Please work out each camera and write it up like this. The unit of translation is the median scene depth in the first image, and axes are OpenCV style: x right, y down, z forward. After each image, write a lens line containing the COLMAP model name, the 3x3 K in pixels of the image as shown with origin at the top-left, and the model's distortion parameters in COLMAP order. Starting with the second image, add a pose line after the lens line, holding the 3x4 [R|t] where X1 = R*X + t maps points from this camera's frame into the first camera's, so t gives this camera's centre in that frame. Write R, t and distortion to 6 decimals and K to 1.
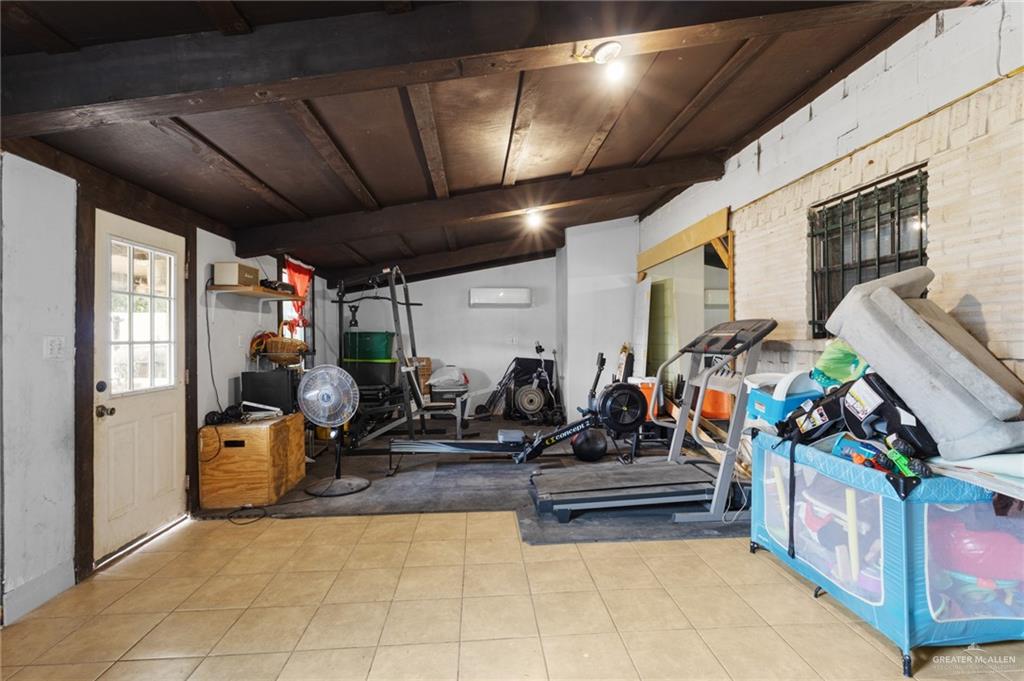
lens RADIAL K [[472.4, 0, 512.0], [0, 472.4, 340.5], [0, 0, 1]] dist [0.000769, 0.000621]
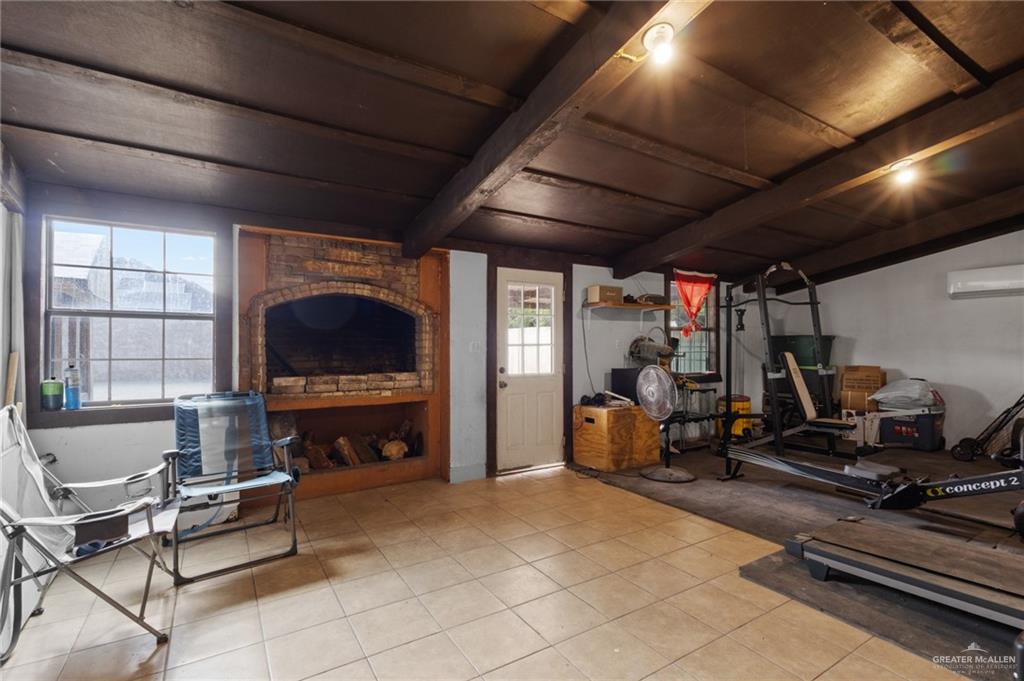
lens RADIAL K [[474.2, 0, 512.0], [0, 474.2, 351.5], [0, 0, 1]] dist [0.000806, 0.000747]
pose [[0.465646, 0.017227, -0.884803, 0.512876], [-0.004244, 0.999842, 0.017233, -0.000649], [0.884961, -0.004269, 0.465646, 0.174180]]
